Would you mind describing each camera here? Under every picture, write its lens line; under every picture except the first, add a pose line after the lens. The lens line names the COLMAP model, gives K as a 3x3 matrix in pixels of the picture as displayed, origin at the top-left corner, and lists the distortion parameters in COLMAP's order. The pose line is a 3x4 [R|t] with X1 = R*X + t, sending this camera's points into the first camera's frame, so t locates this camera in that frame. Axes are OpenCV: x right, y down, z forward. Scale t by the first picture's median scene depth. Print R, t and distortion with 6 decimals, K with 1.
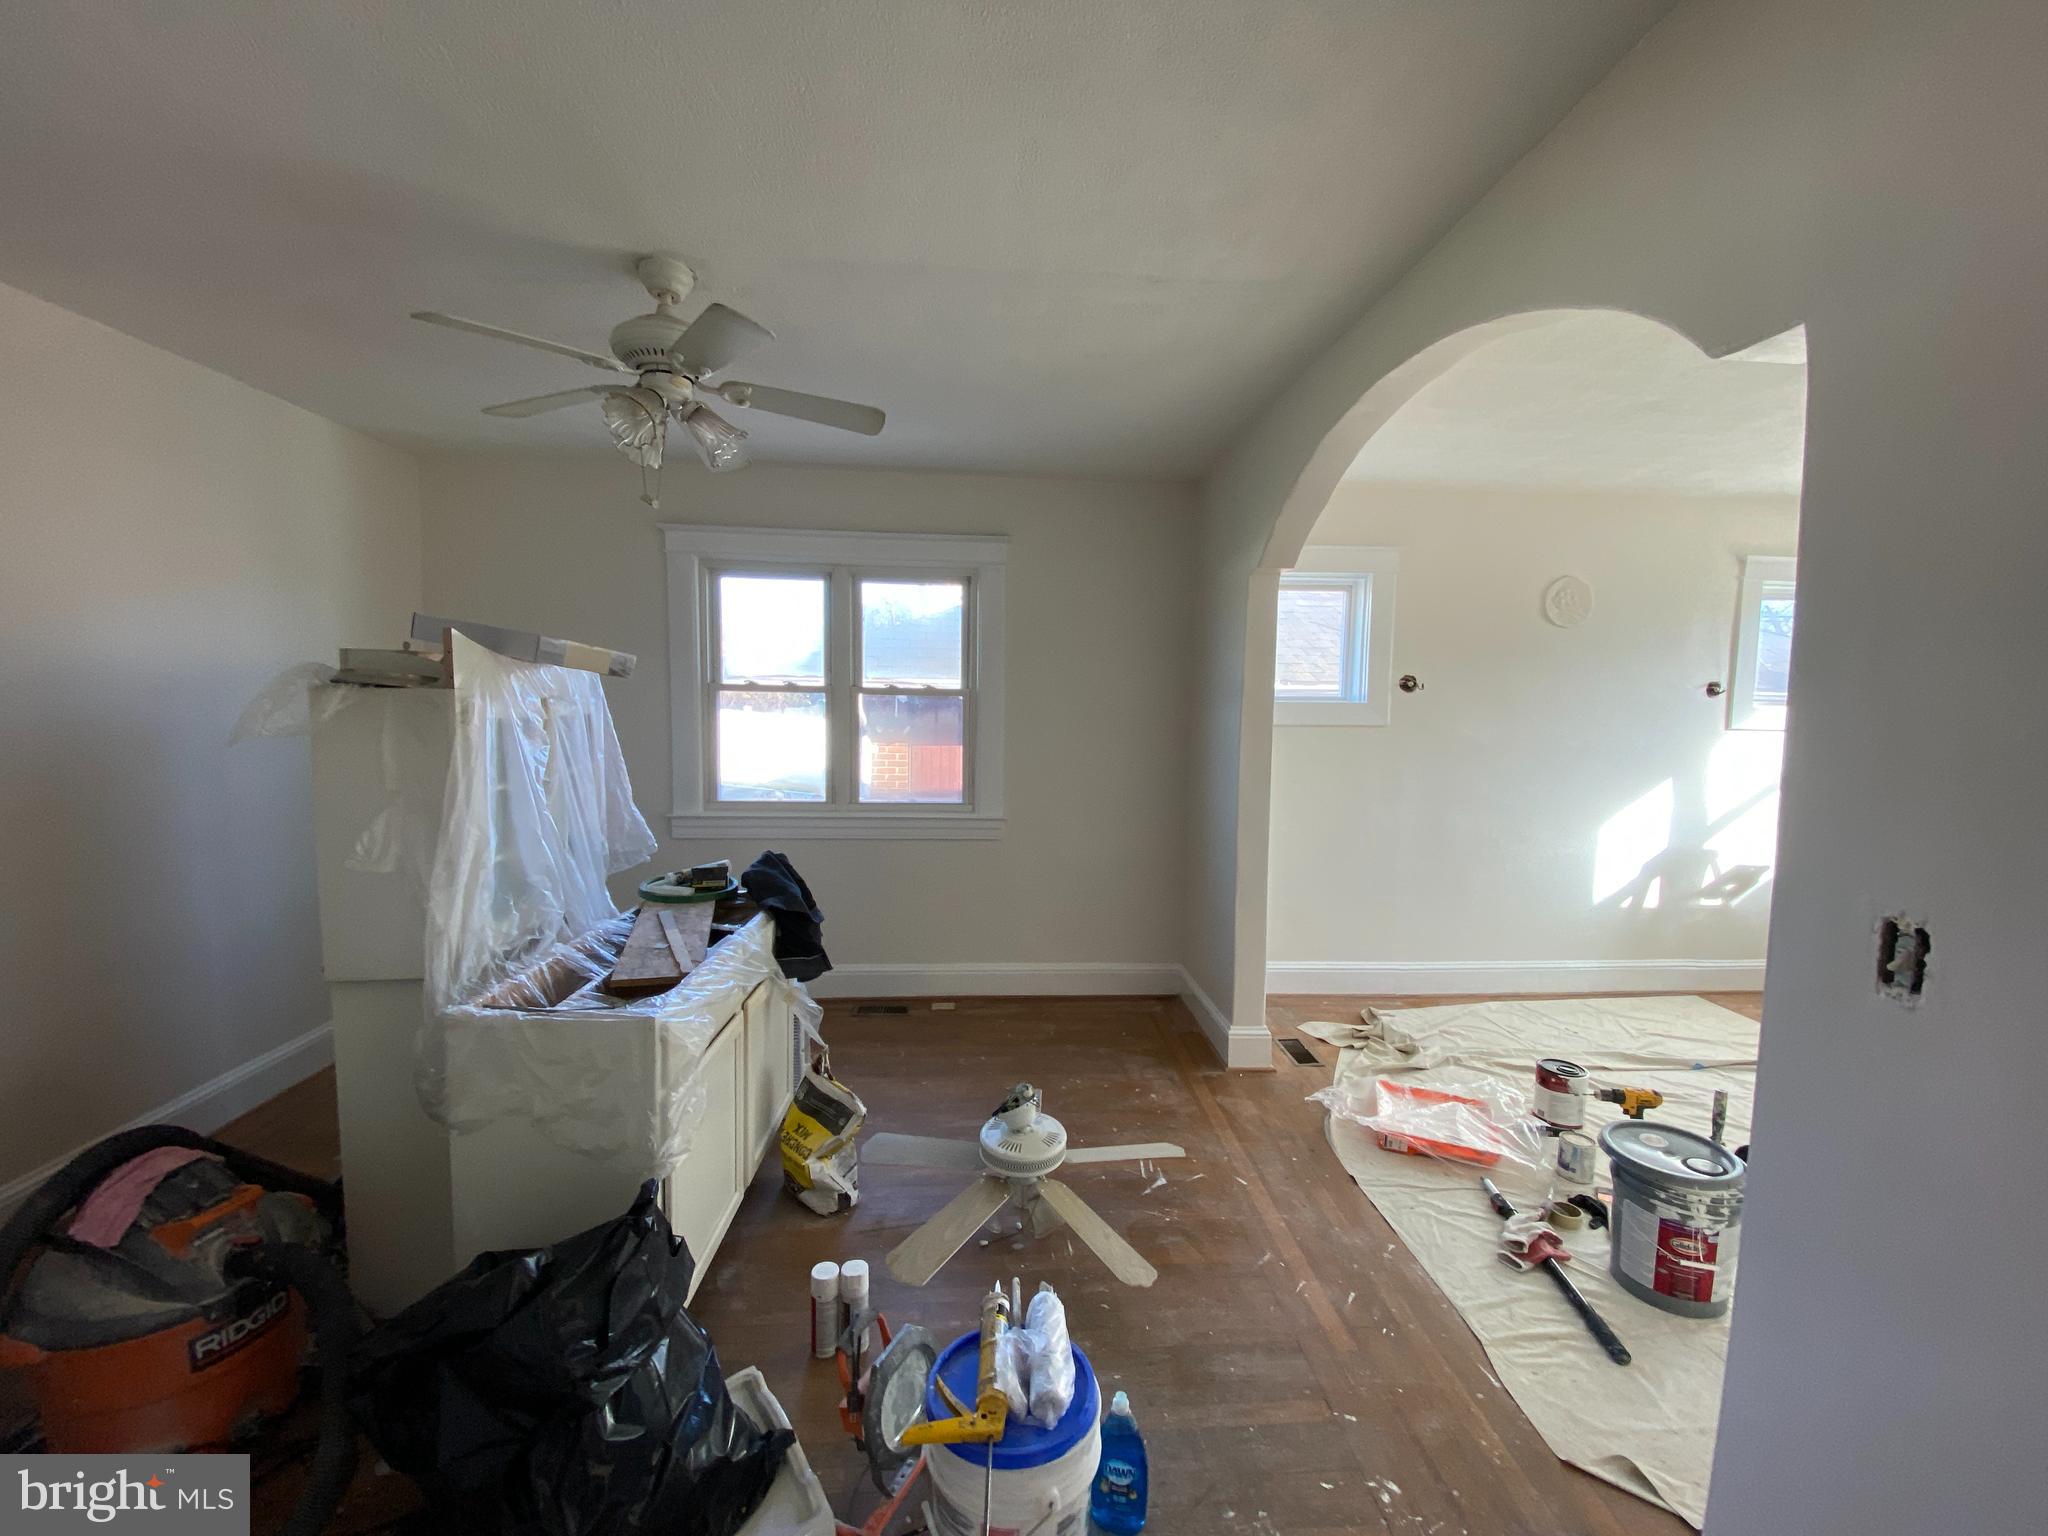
lens RADIAL K [[830.3, 0, 1034.2], [0, 830.3, 767.0], [0, 0, 1]] dist [0.025906, -0.026384]
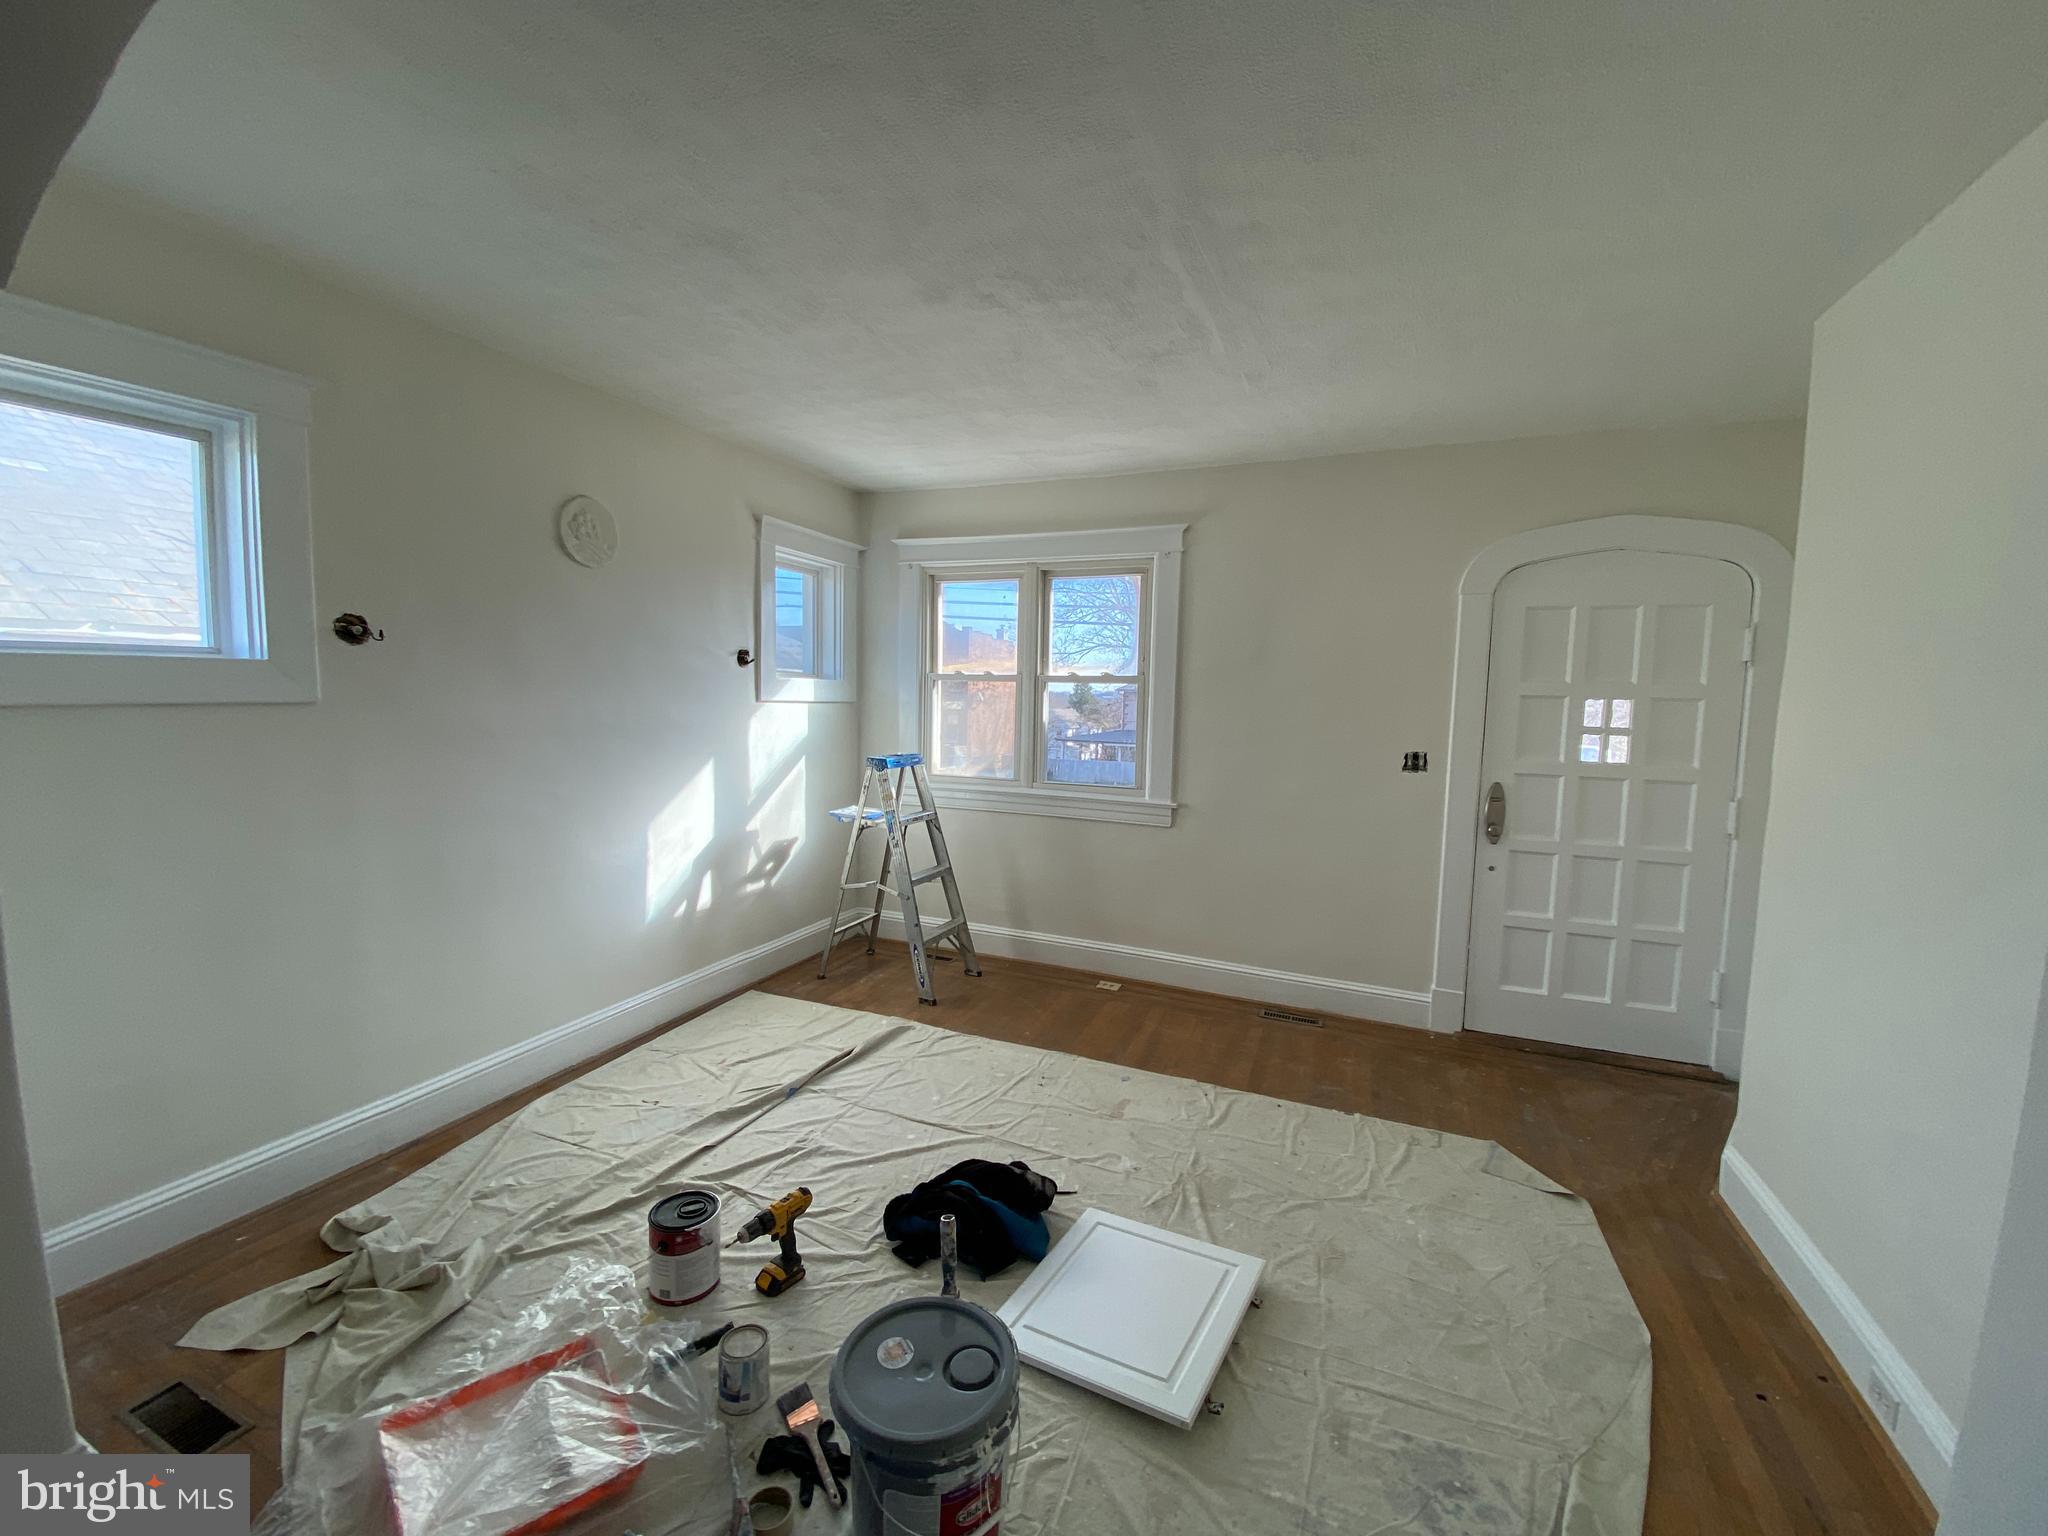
lens RADIAL K [[830.3, 0, 1034.2], [0, 830.3, 767.0], [0, 0, 1]] dist [0.025906, -0.026384]
pose [[0.440019, -0.083530, 0.894095, 0.134213], [0.048300, 0.996425, 0.069320, -0.022204], [-0.896689, 0.012683, 0.442480, 0.327337]]
